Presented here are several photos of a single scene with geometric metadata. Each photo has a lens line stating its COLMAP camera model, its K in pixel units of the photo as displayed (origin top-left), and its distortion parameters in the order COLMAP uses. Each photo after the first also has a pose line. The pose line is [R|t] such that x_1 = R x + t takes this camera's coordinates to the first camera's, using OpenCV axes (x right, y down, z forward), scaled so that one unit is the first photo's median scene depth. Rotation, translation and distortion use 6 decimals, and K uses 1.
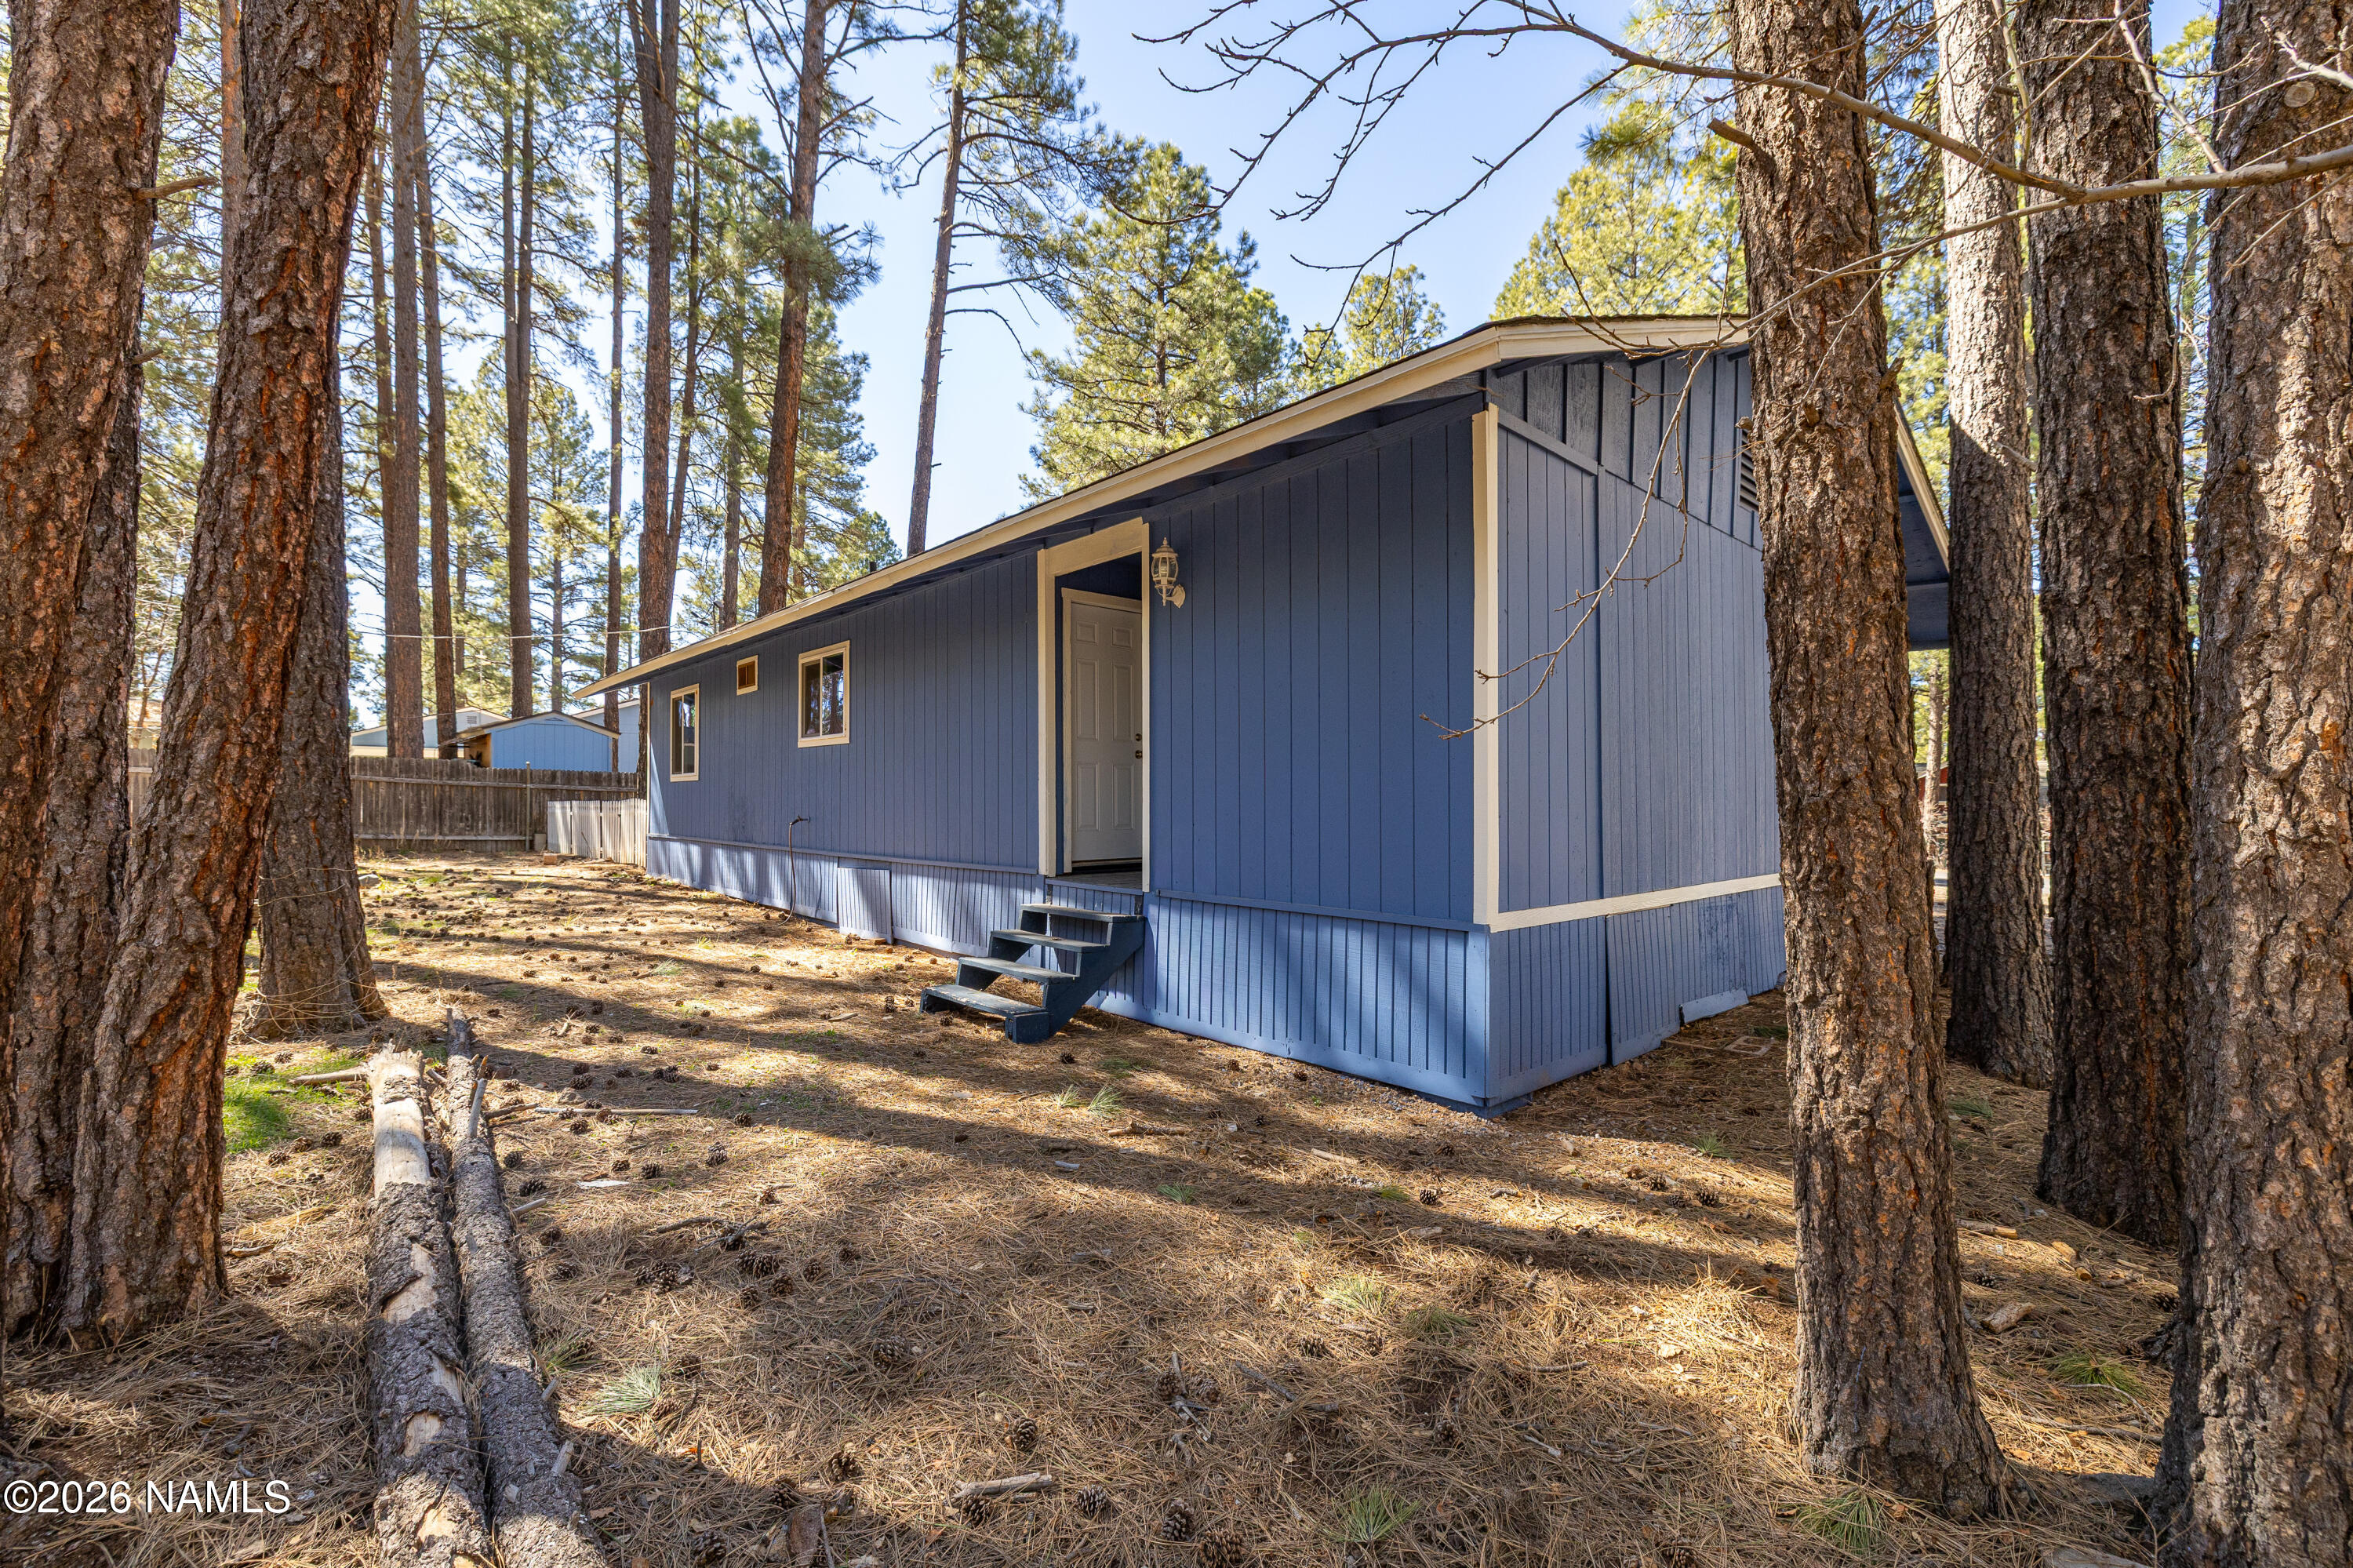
lens RADIAL K [[991.3, 0, 1162.7], [0, 991.3, 779.6], [0, 0, 1]] dist [-0.000071, -0.000011]
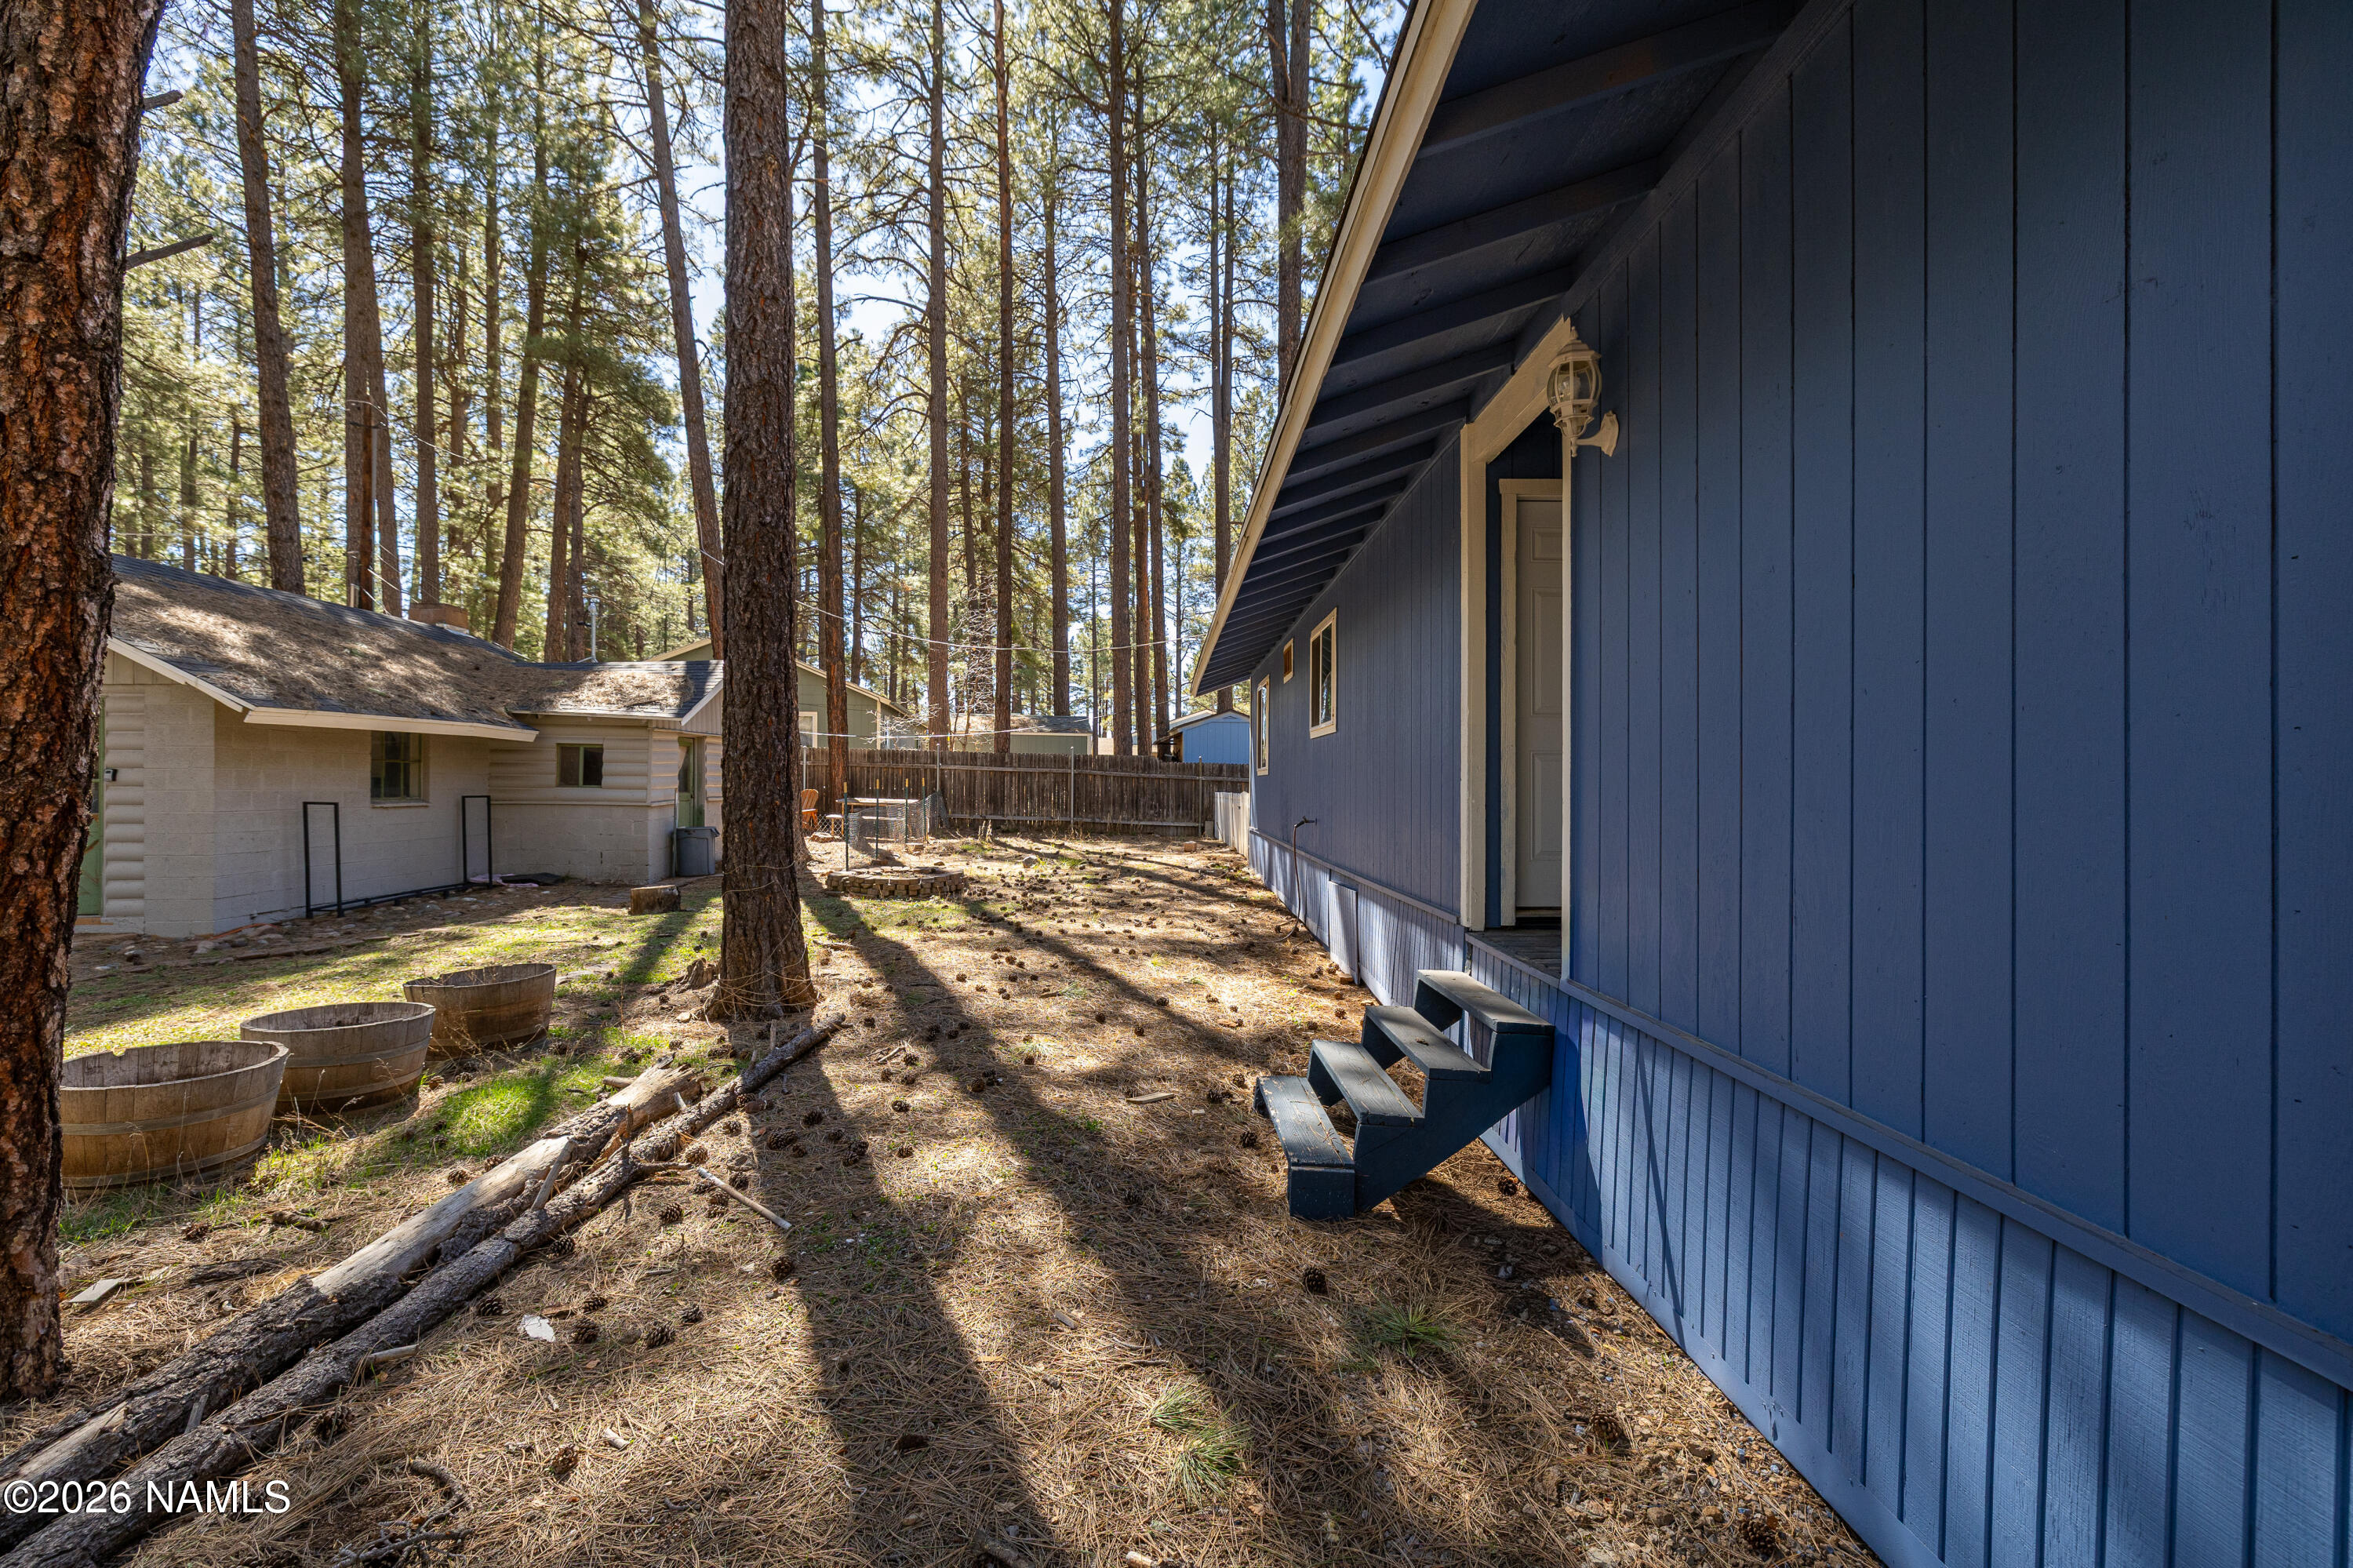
lens RADIAL K [[991.3, 0, 1162.7], [0, 991.3, 779.6], [0, 0, 1]] dist [-0.000071, -0.000011]
pose [[0.764642, -0.001680, -0.644454, 0.173748], [0.009973, 0.999908, 0.009227, -0.009311], [0.644379, -0.013483, 0.764588, 0.444013]]
